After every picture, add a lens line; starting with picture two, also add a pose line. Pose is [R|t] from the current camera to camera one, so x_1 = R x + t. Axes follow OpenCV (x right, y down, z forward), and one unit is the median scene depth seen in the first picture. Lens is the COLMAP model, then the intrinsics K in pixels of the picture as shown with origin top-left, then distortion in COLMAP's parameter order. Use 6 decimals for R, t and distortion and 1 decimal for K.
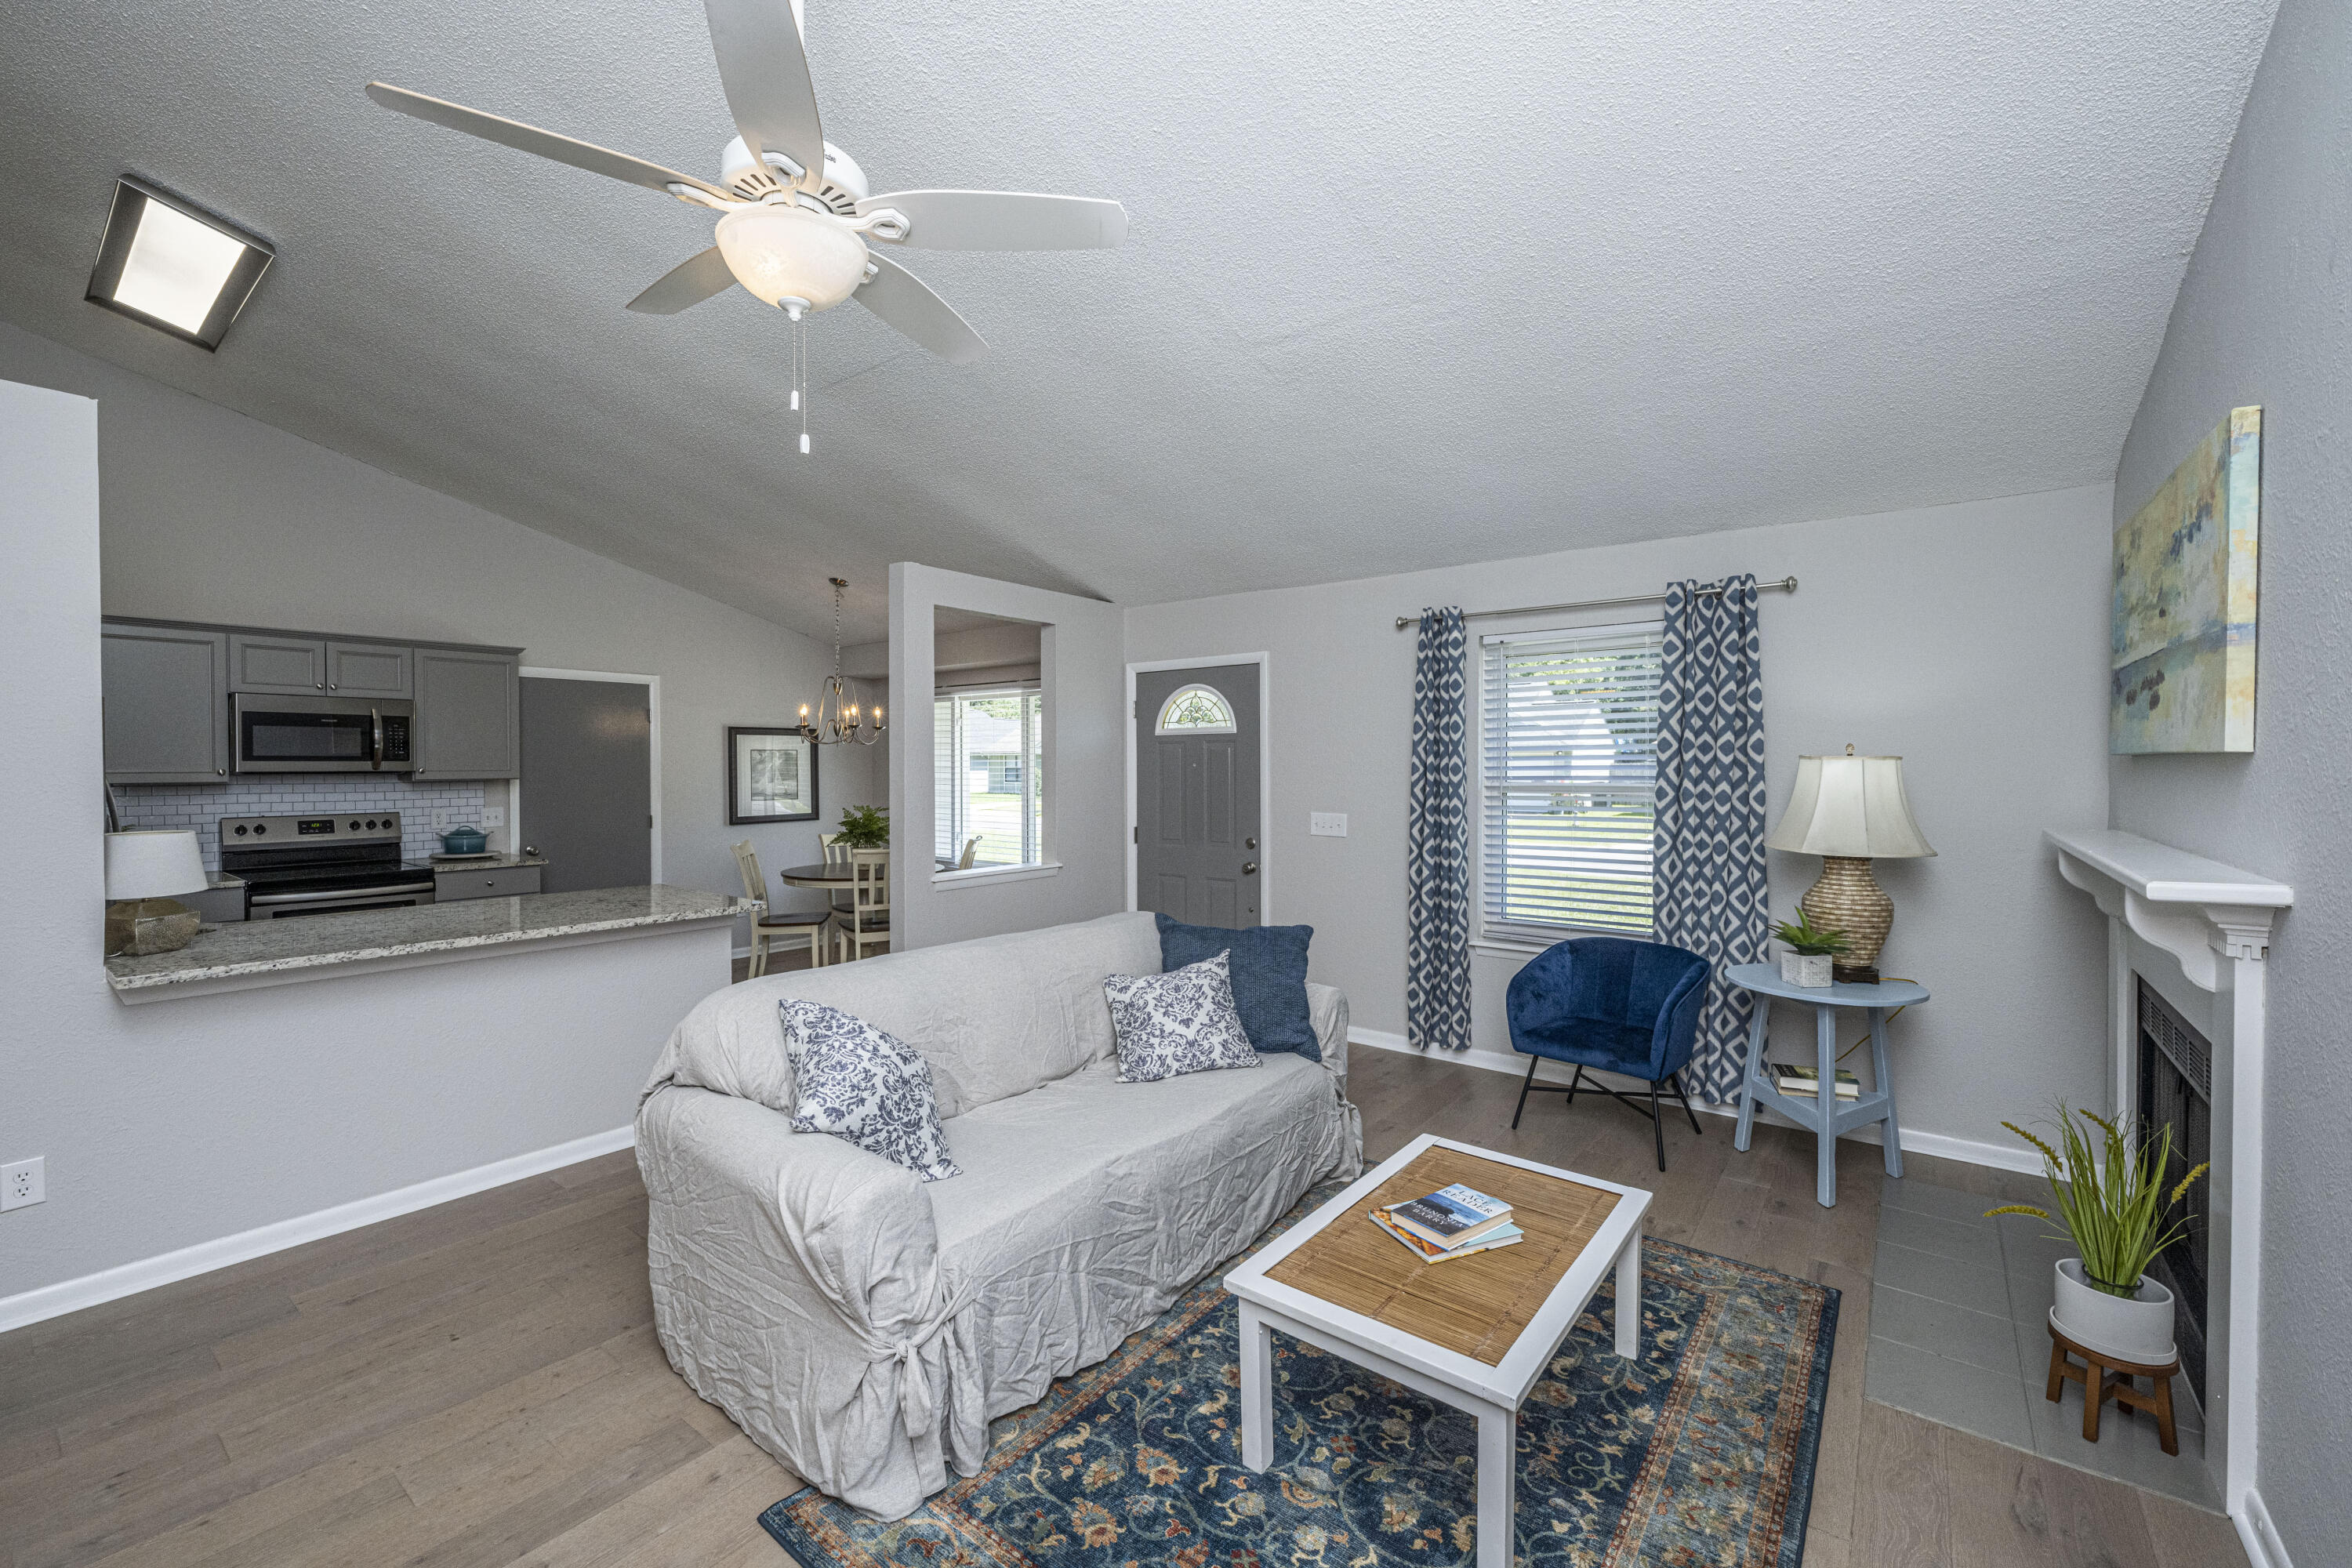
lens RADIAL K [[952.4, 0, 1161.3], [0, 952.4, 782.3], [0, 0, 1]] dist [-0.002070, 0.000790]
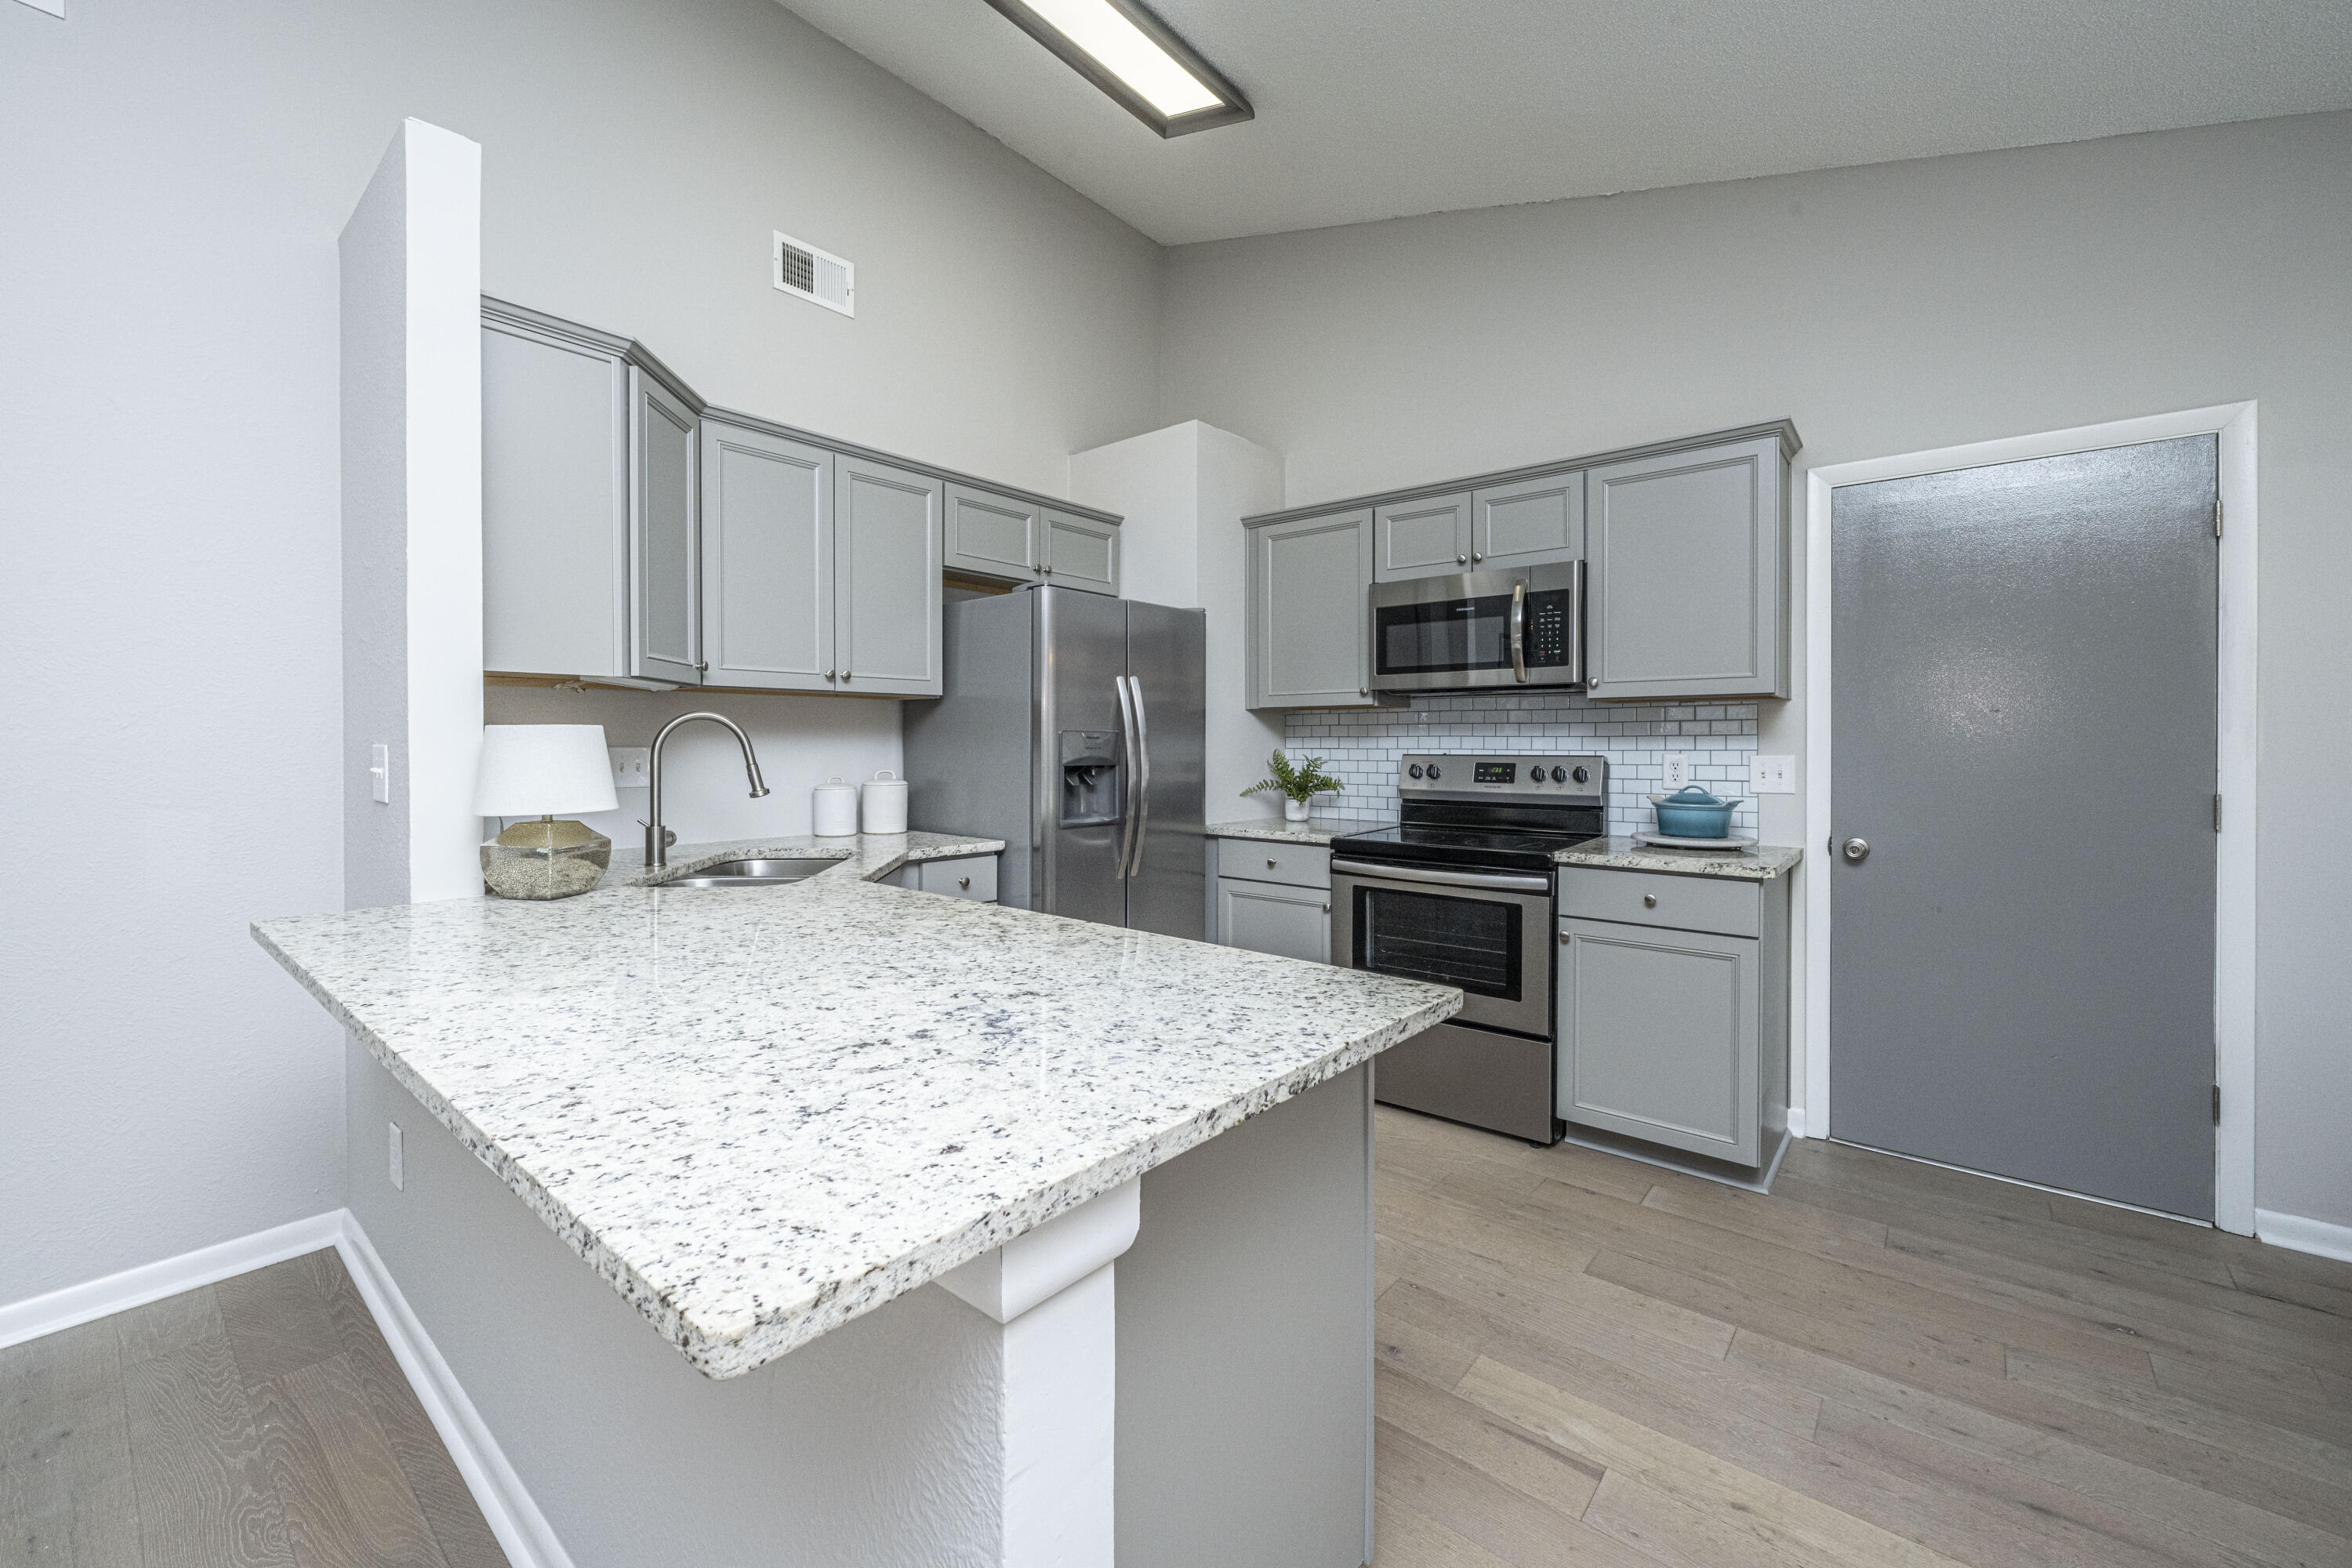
lens RADIAL K [[952.4, 0, 1155.6], [0, 952.4, 756.8], [0, 0, 1]] dist [-0.002070, 0.000790]
pose [[-0.040535, 0.015474, -0.999058, -0.207903], [-0.020175, 0.999664, 0.016302, 0.029602], [0.998974, 0.020816, -0.040209, 0.793487]]
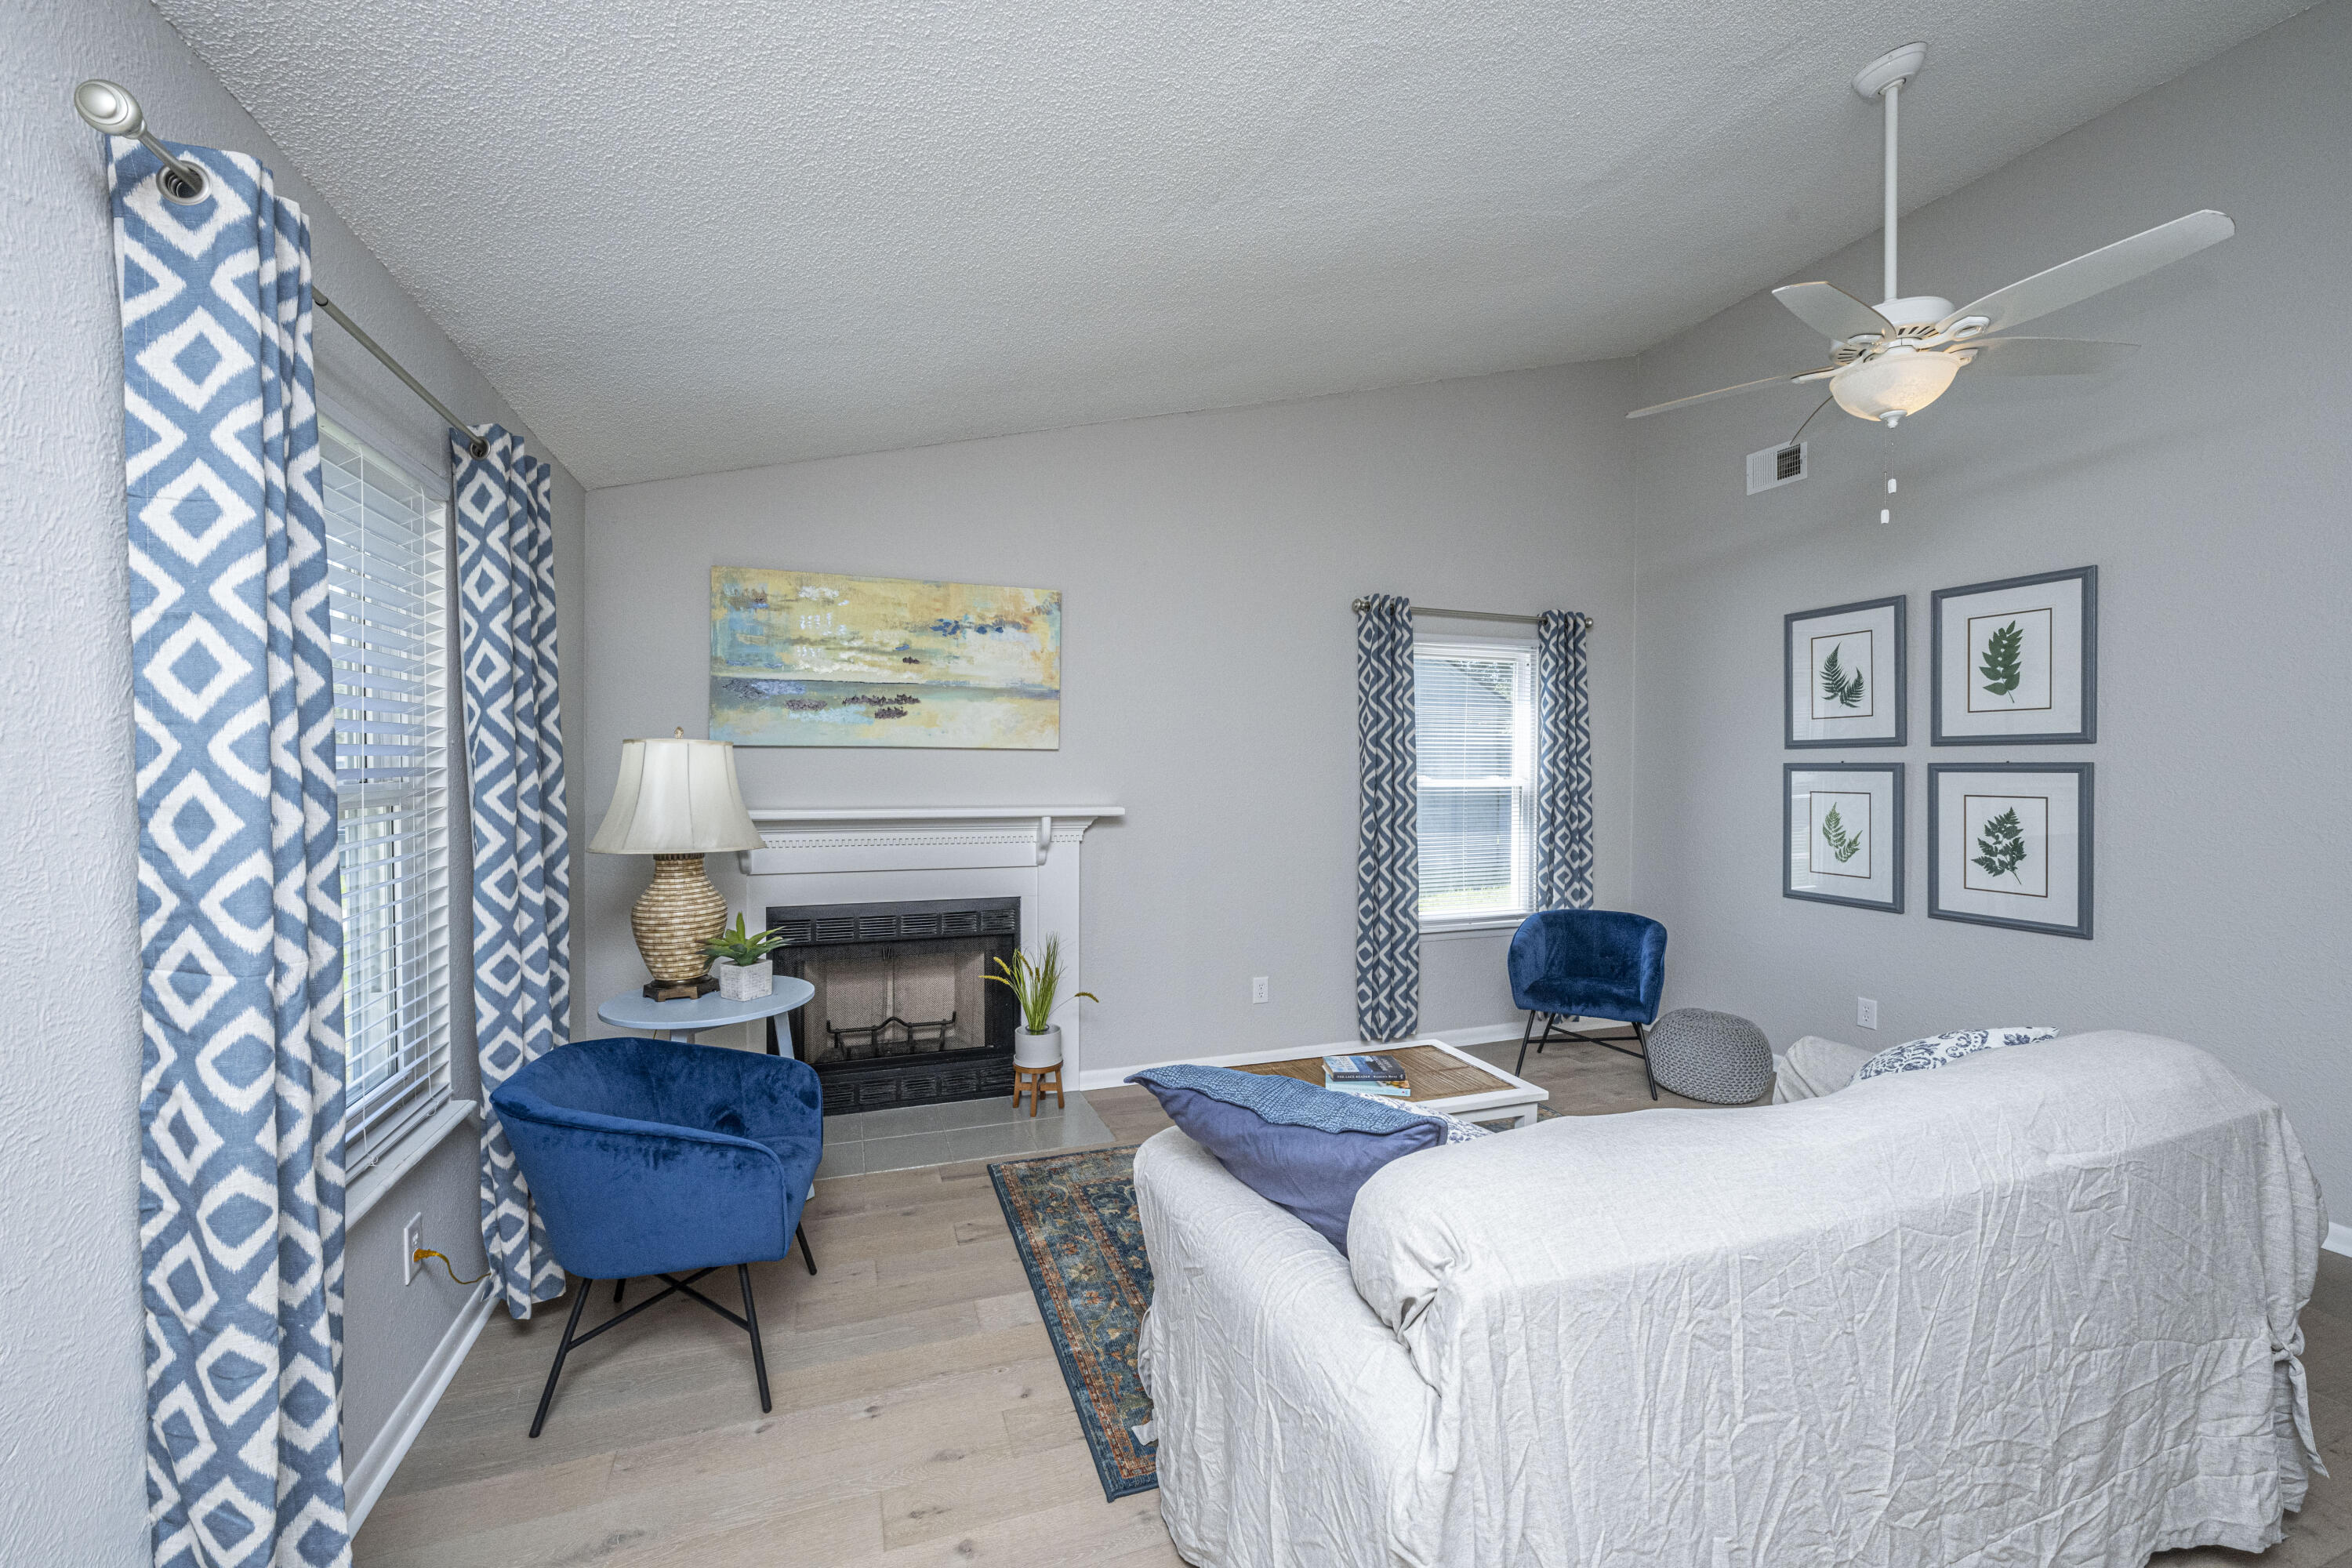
lens RADIAL K [[952.4, 0, 1181.3], [0, 952.4, 776.5], [0, 0, 1]] dist [-0.002070, 0.000790]
pose [[-0.854520, -0.008220, 0.519354, -0.082539], [0.006667, 0.999619, 0.026791, -0.009568], [-0.519376, 0.026356, -0.854139, 0.973657]]
